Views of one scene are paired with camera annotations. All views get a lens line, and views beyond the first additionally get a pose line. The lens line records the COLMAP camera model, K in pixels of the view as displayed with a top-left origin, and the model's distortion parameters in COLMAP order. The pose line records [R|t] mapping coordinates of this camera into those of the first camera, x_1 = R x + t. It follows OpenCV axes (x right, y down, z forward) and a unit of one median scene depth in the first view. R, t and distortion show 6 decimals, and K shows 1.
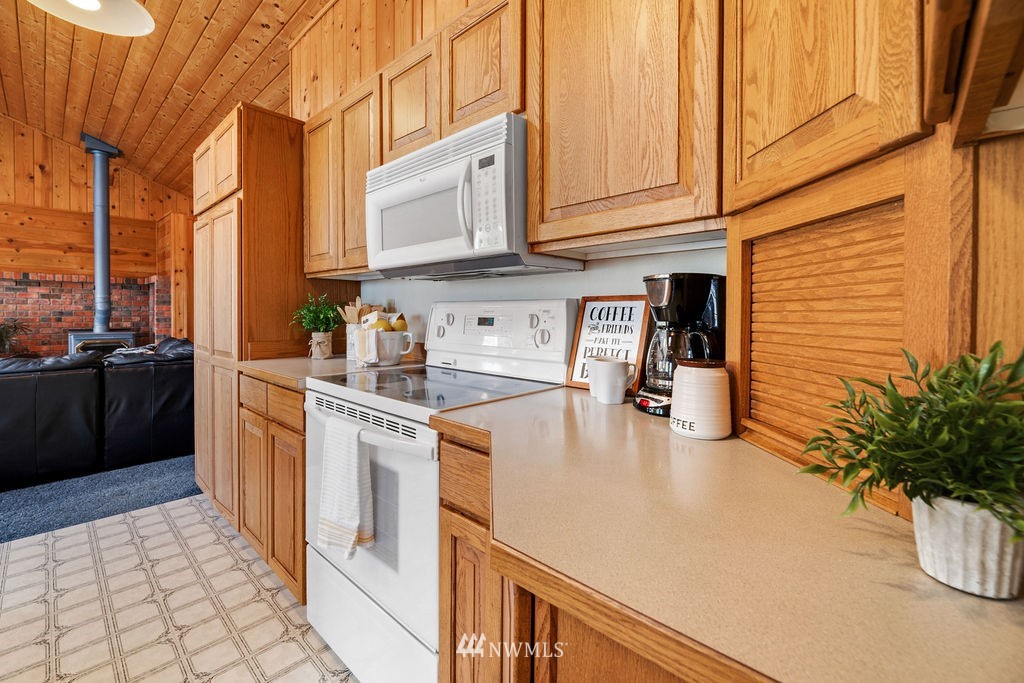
lens RADIAL K [[440.3, 0, 510.9], [0, 440.3, 317.3], [0, 0, 1]] dist [-0.001585, -0.000407]
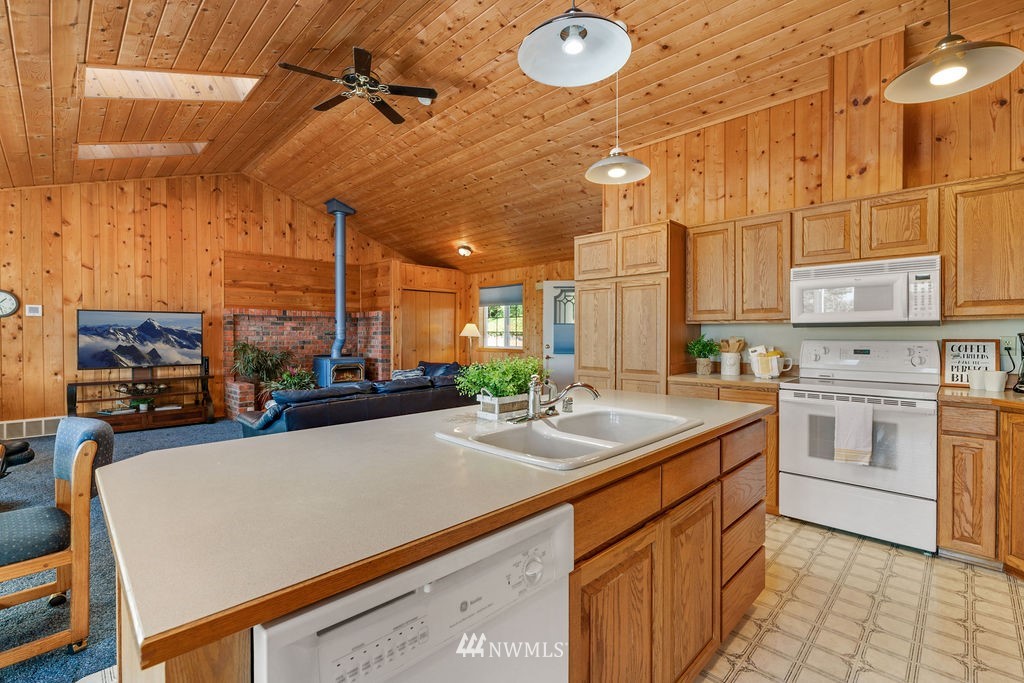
lens RADIAL K [[451.6, 0, 506.6], [0, 451.6, 335.1], [0, 0, 1]] dist [-0.000970, -0.001020]
pose [[0.999328, -0.007695, -0.035843, -0.422978], [0.007434, 0.999945, -0.007409, -0.016510], [0.035898, 0.007138, 0.999330, -0.261437]]
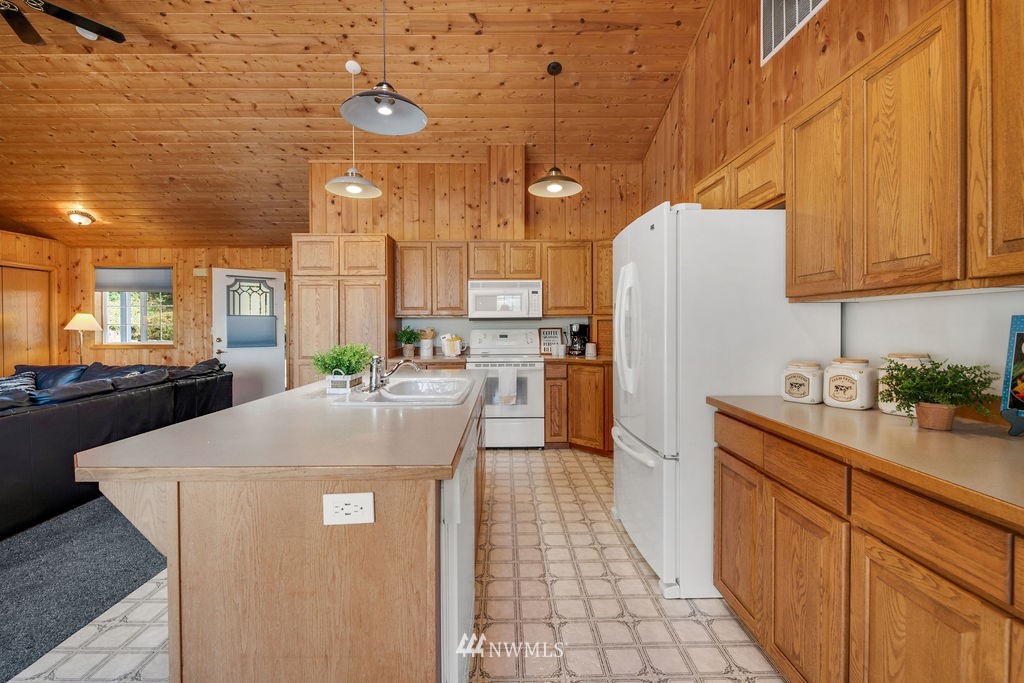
lens RADIAL K [[446.7, 0, 509.7], [0, 446.7, 327.5], [0, 0, 1]] dist [-0.000774, -0.000373]
pose [[0.720656, -0.014694, 0.693138, -0.599431], [0.016831, 0.999852, 0.003698, -0.016881], [-0.693089, 0.009001, 0.720796, -0.328064]]
